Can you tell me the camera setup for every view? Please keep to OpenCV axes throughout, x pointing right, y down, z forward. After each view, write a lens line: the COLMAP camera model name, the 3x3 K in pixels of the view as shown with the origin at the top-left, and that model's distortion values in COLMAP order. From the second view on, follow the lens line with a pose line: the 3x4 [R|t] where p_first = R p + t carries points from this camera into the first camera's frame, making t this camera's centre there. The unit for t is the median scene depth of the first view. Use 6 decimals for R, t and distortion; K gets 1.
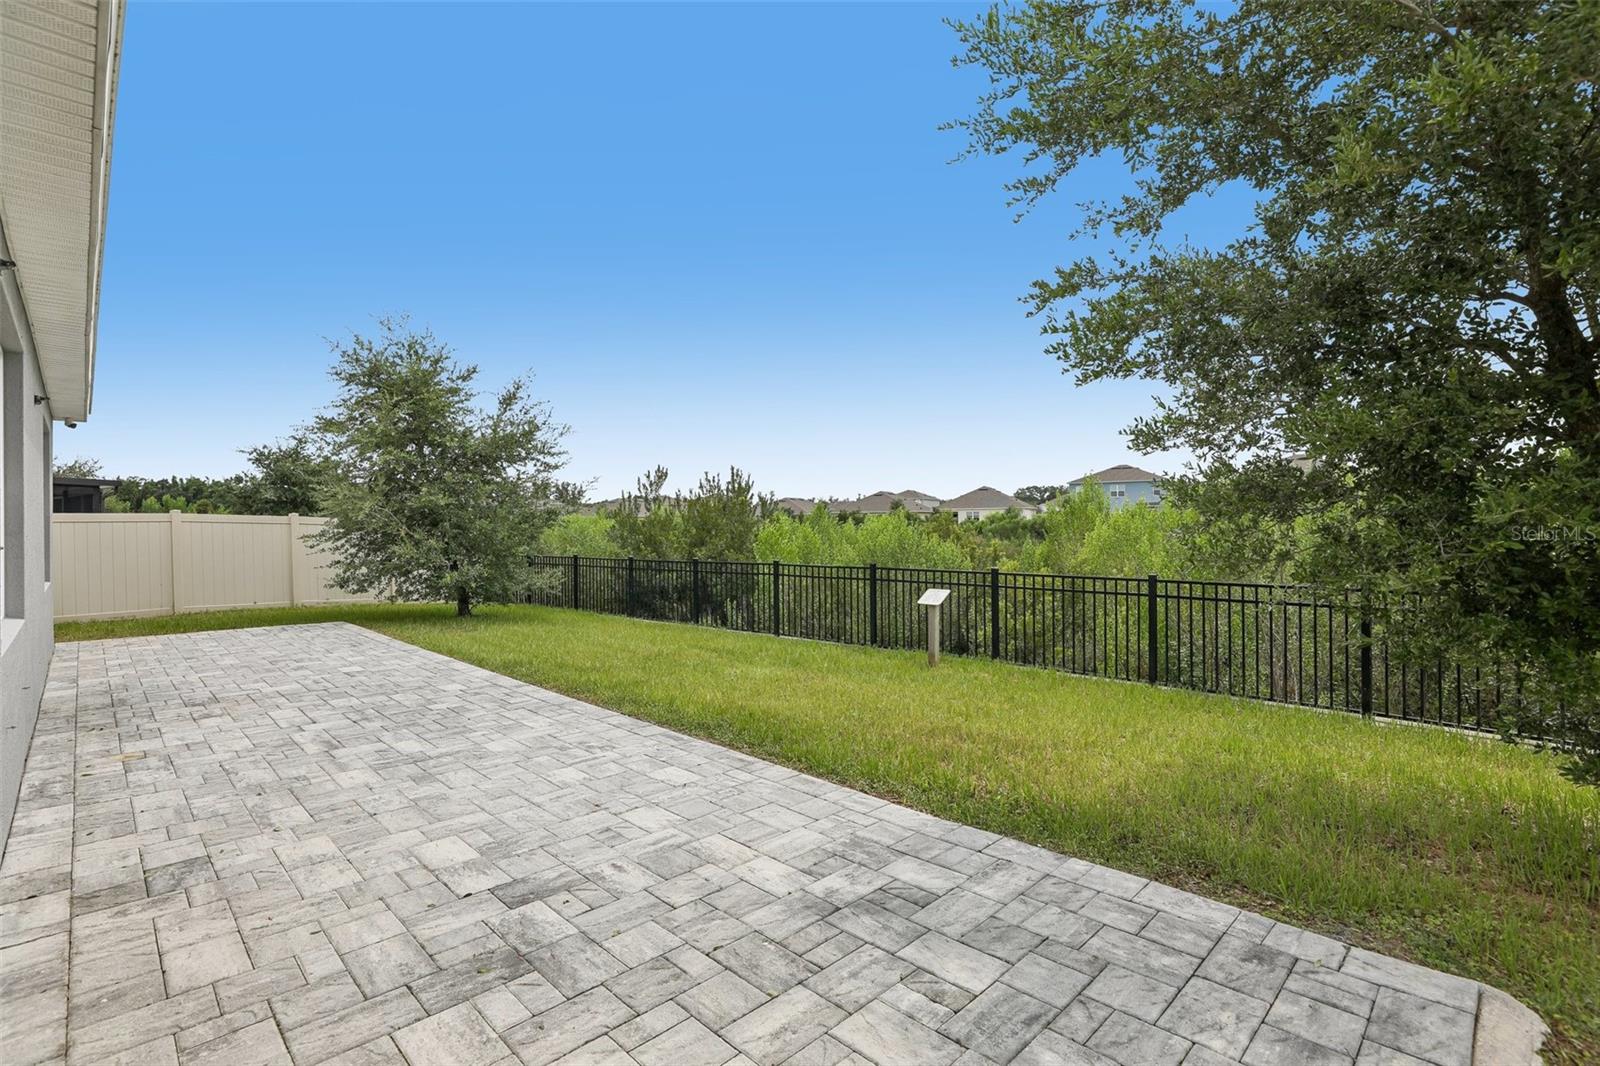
lens RADIAL K [[745.5, 0, 802.0], [0, 745.5, 525.8], [0, 0, 1]] dist [-0.035417, -0.000143]
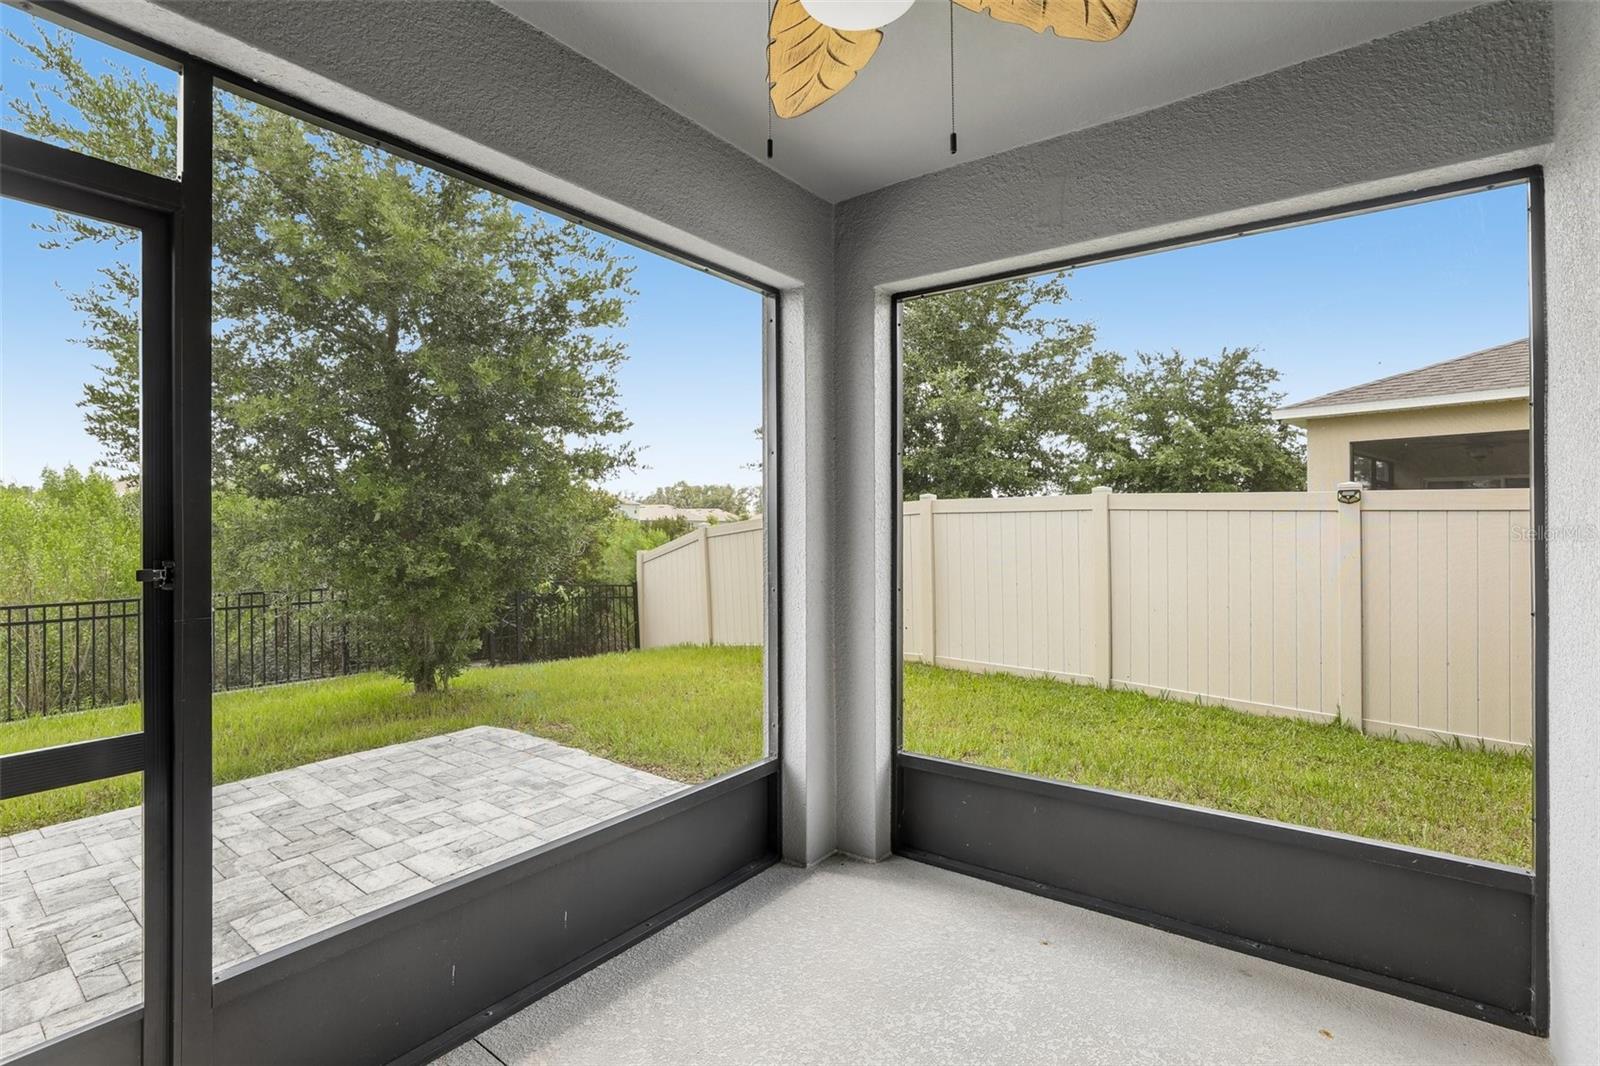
lens RADIAL K [[745.5, 0, 802.0], [0, 745.5, 525.8], [0, 0, 1]] dist [-0.035417, -0.000143]
pose [[-0.149770, 0.014810, 0.988610, -1.394879], [0.001329, 0.999890, -0.014777, -0.047361], [-0.988720, -0.000899, -0.149773, 0.164238]]
